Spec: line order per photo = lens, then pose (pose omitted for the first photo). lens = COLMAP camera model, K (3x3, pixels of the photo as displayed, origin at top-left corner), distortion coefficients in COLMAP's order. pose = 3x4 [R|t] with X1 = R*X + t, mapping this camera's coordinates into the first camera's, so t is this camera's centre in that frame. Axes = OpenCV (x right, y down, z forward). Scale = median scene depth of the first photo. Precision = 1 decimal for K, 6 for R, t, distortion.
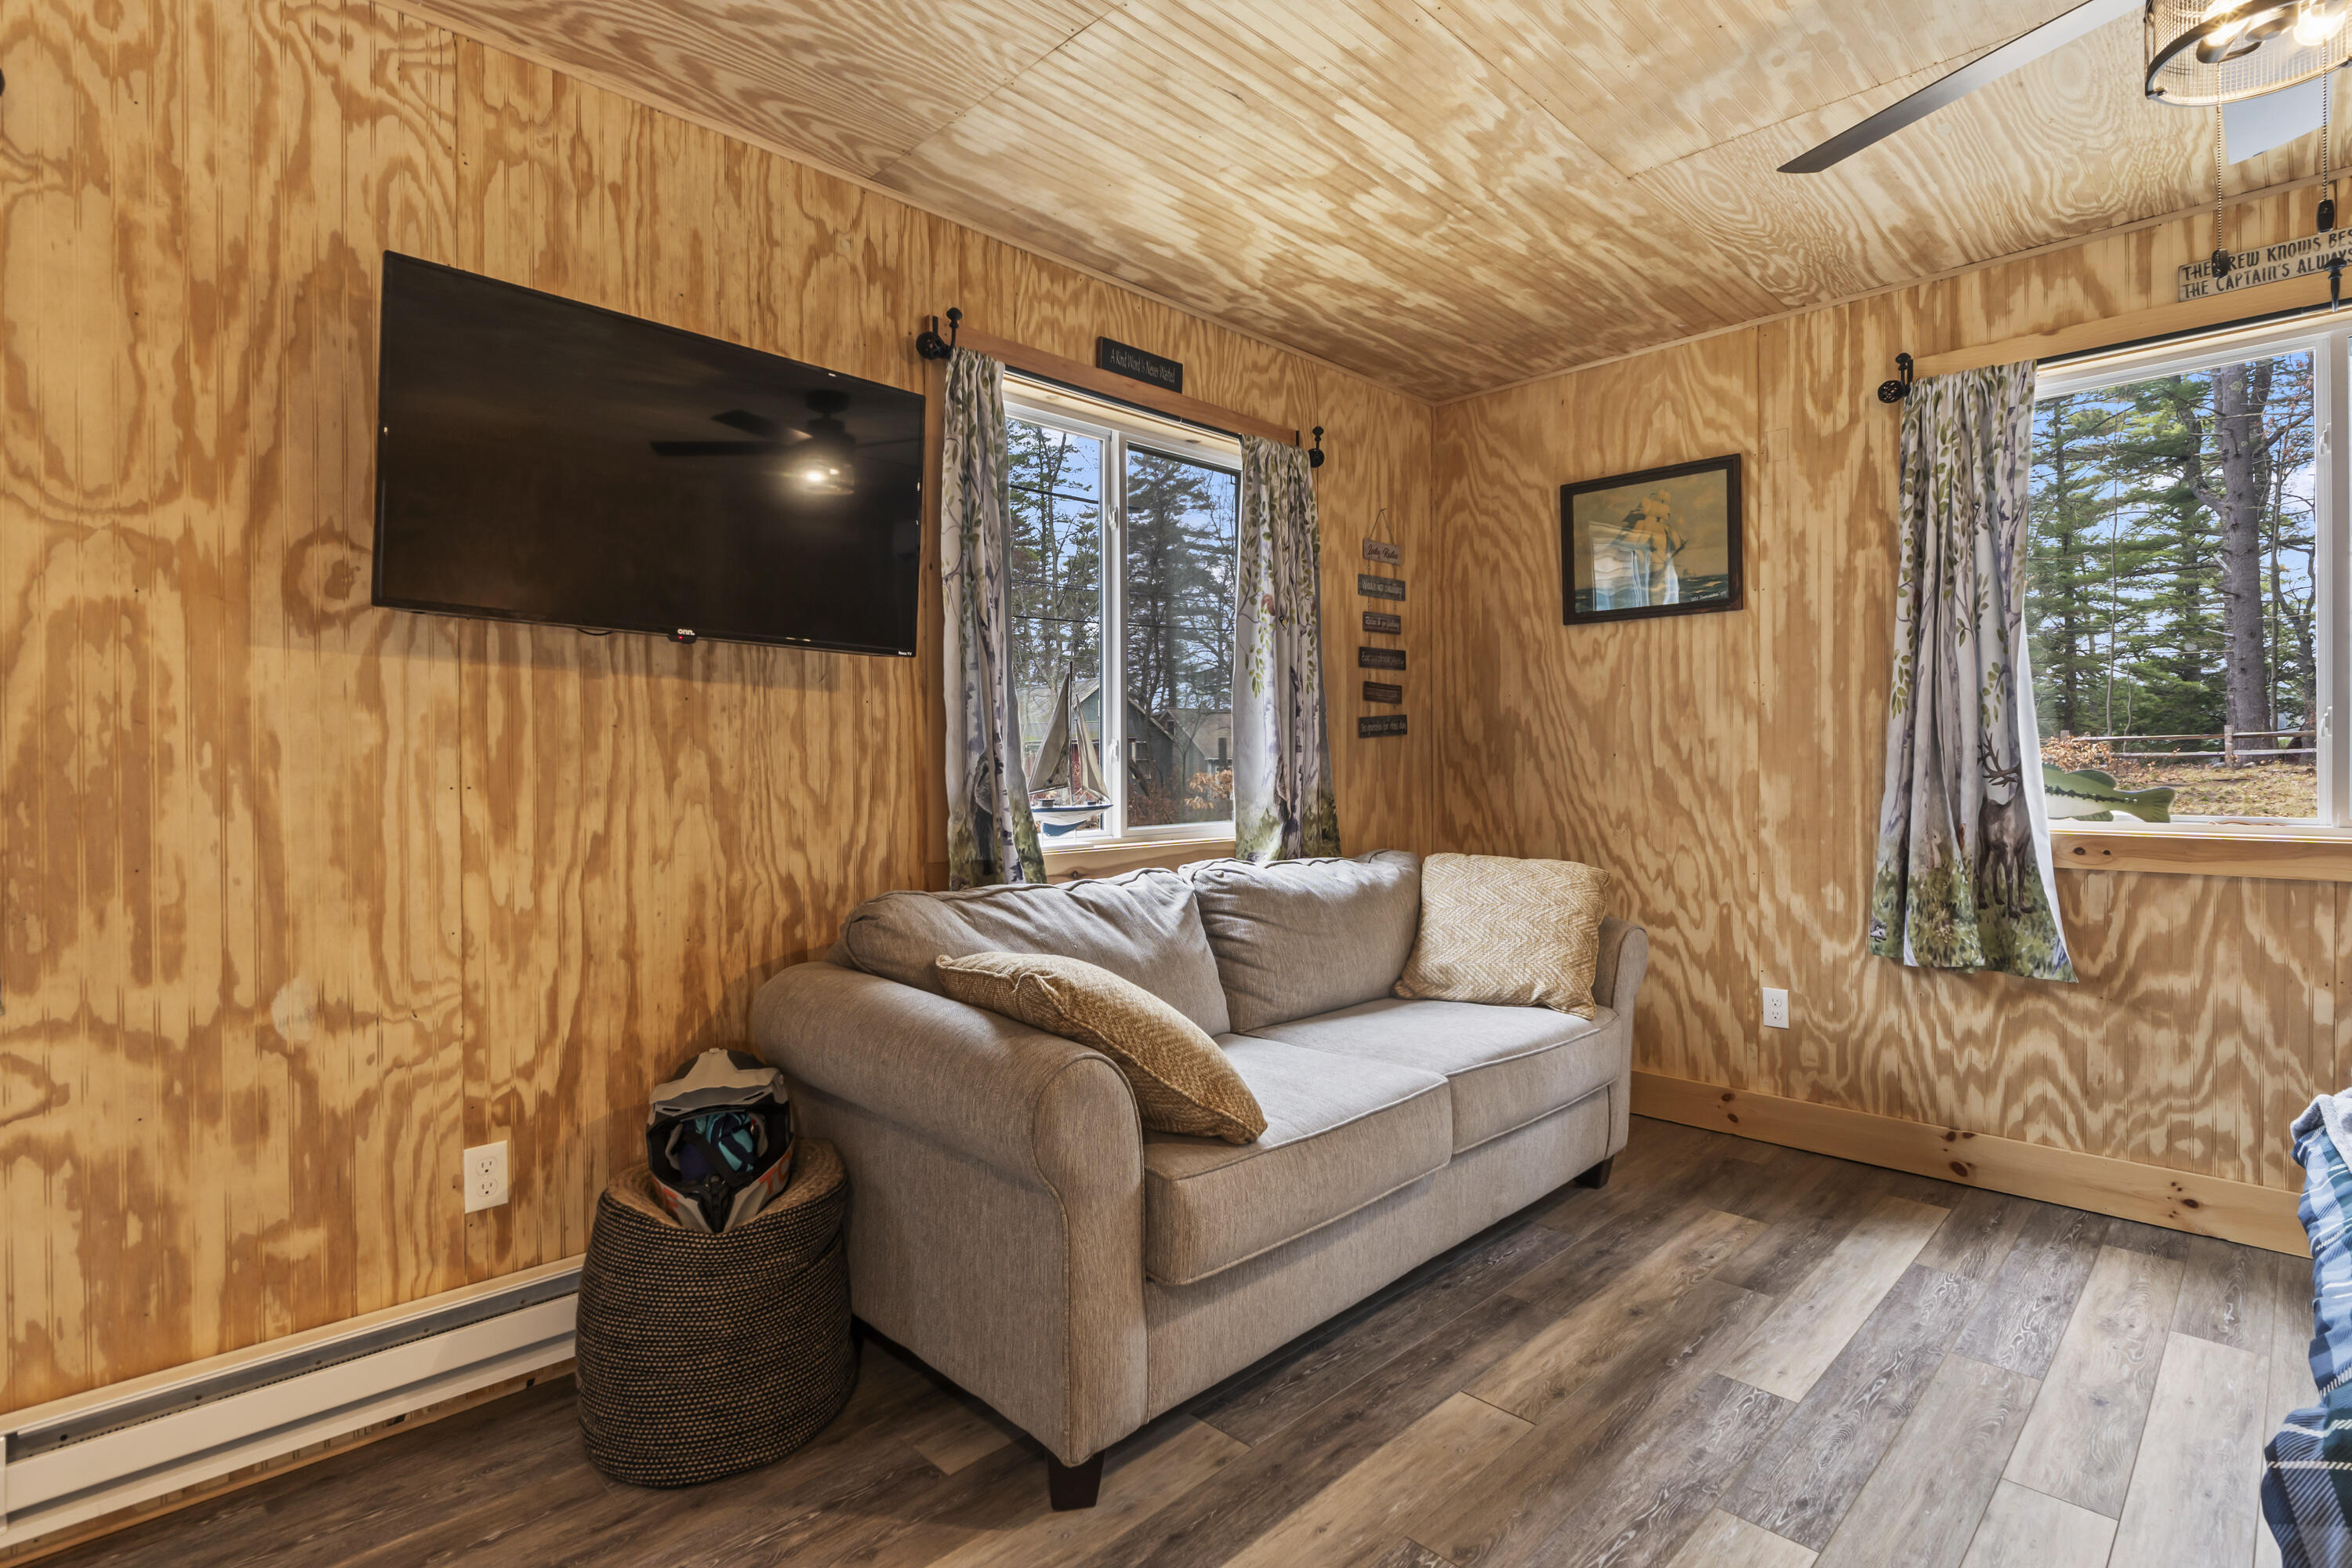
lens RADIAL K [[1145.4, 0, 1157.4], [0, 1145.4, 763.7], [0, 0, 1]] dist [-0.002596, -0.000725]
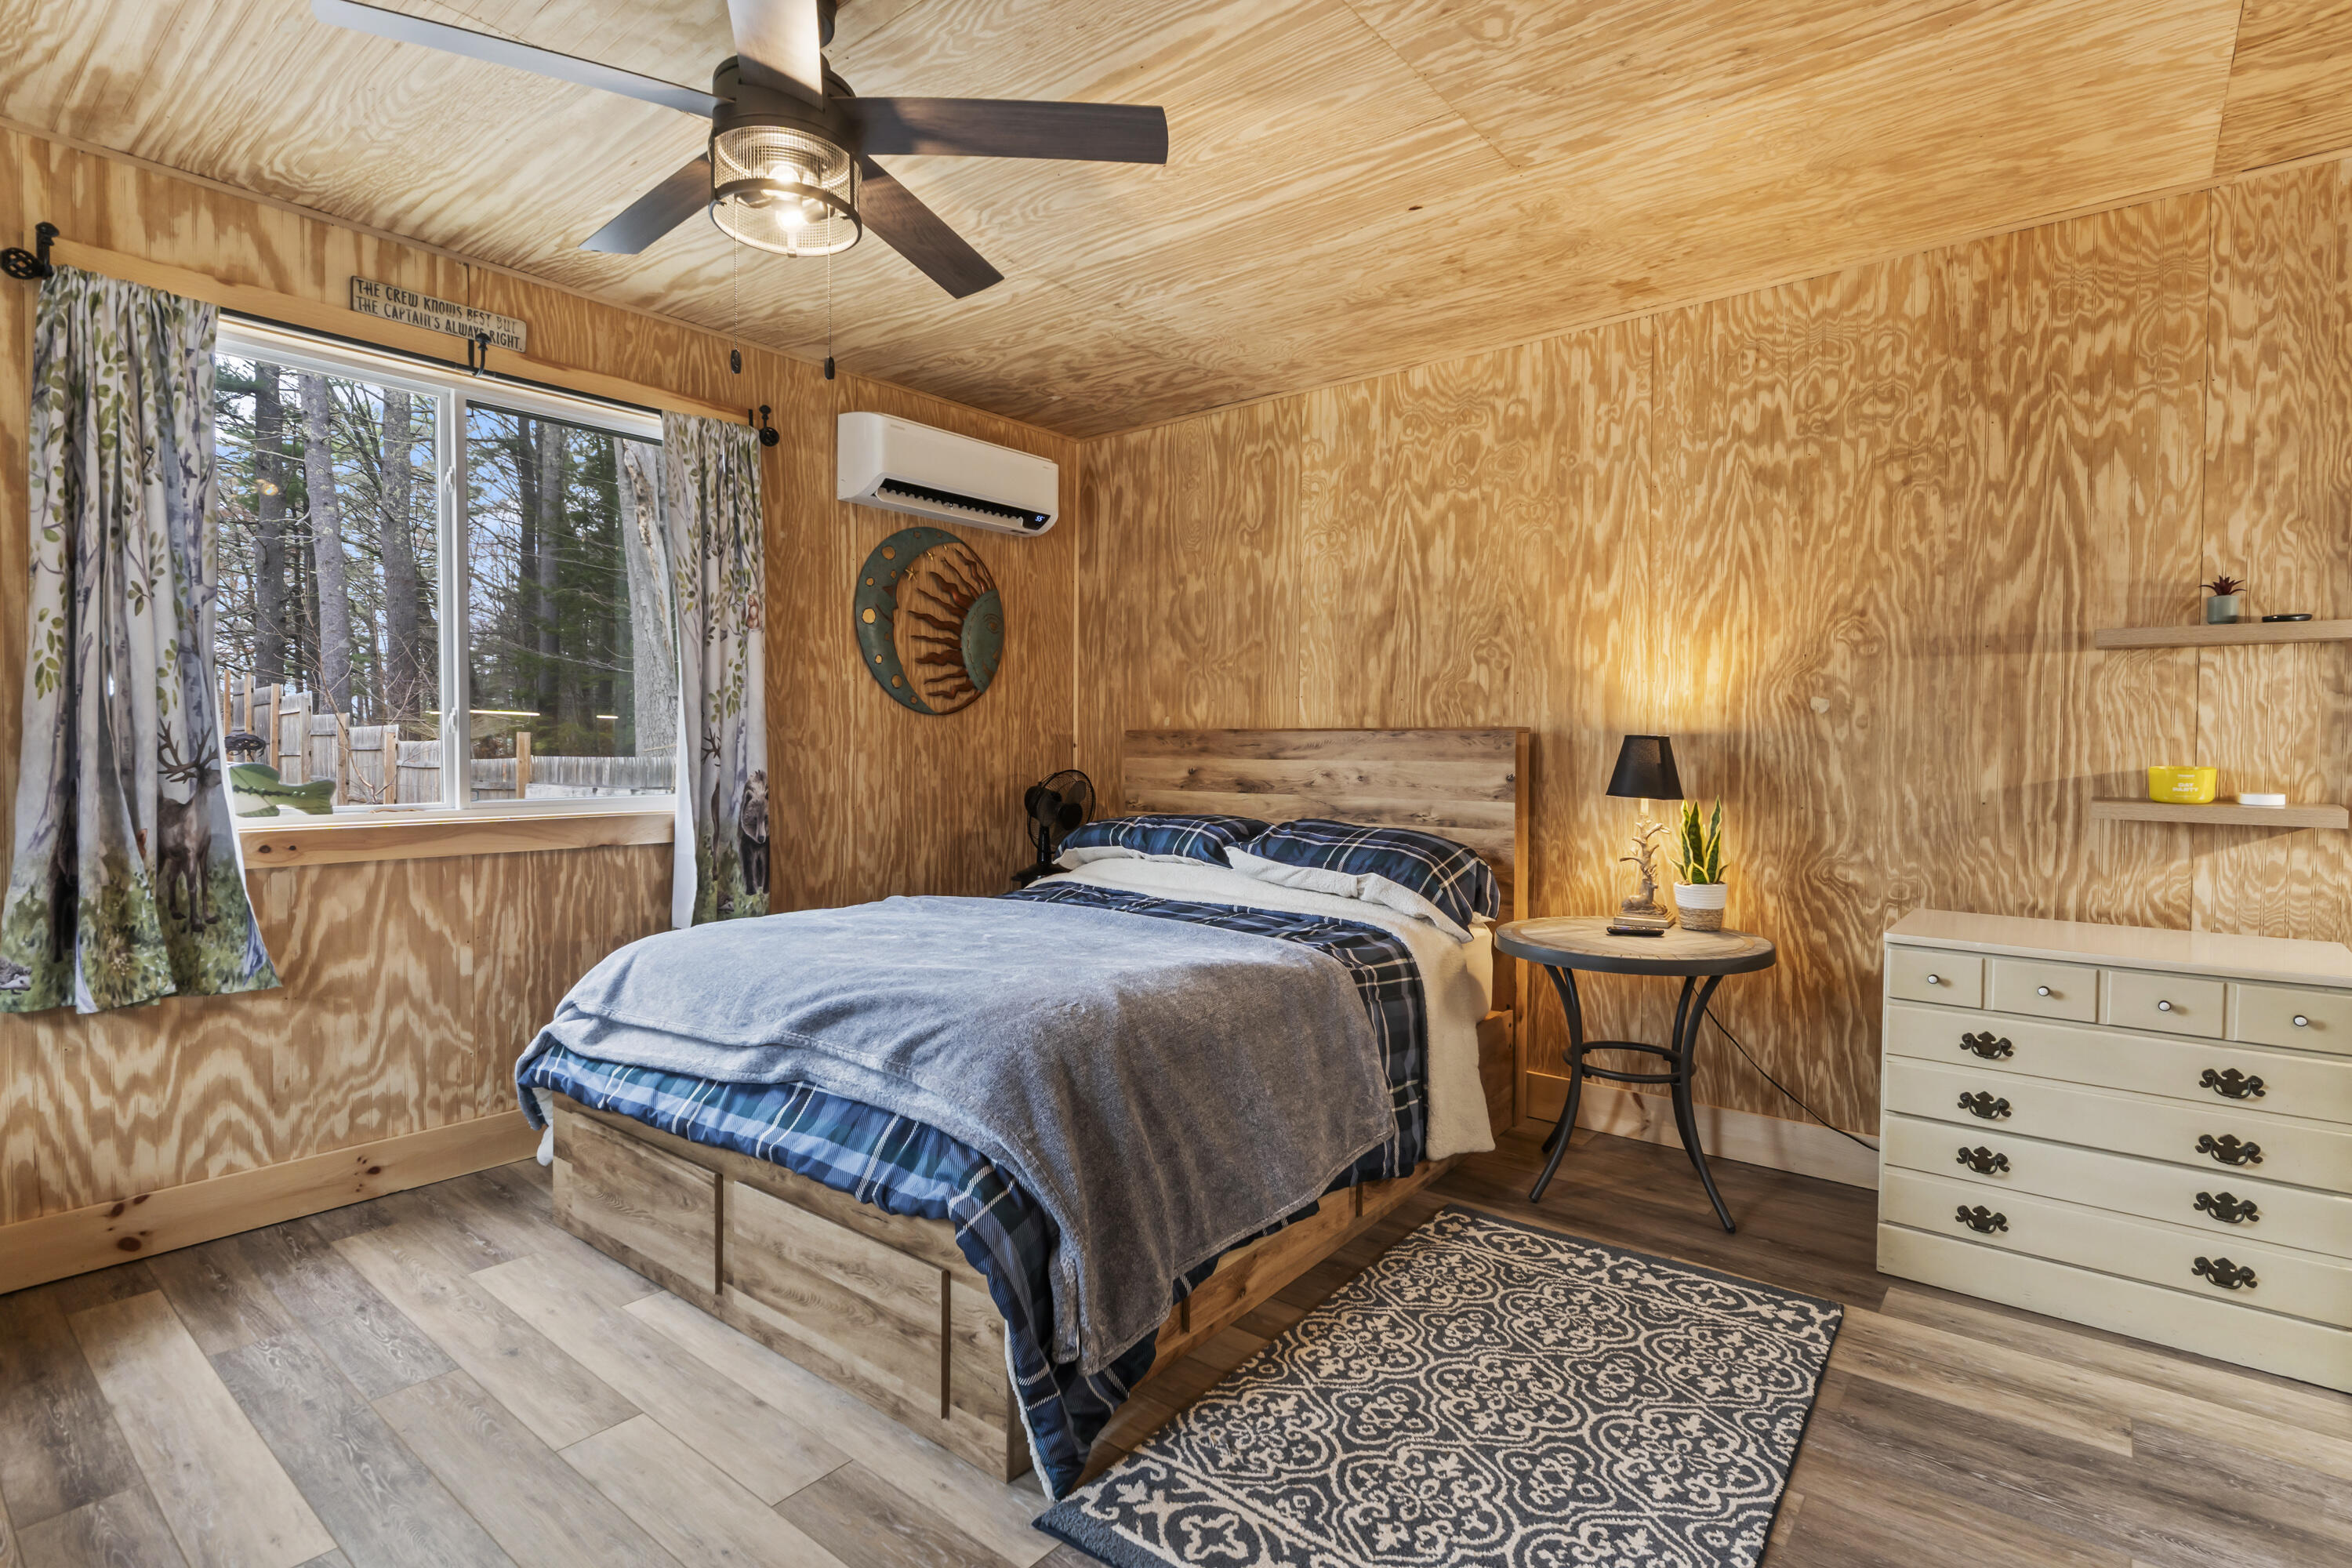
lens RADIAL K [[1145.4, 0, 1157.2], [0, 1145.4, 781.4], [0, 0, 1]] dist [-0.002596, -0.000725]
pose [[-0.100326, -0.022126, 0.994709, -0.202784], [0.004196, 0.999734, 0.022661, 0.002070], [-0.994946, 0.006447, -0.100206, 0.353942]]
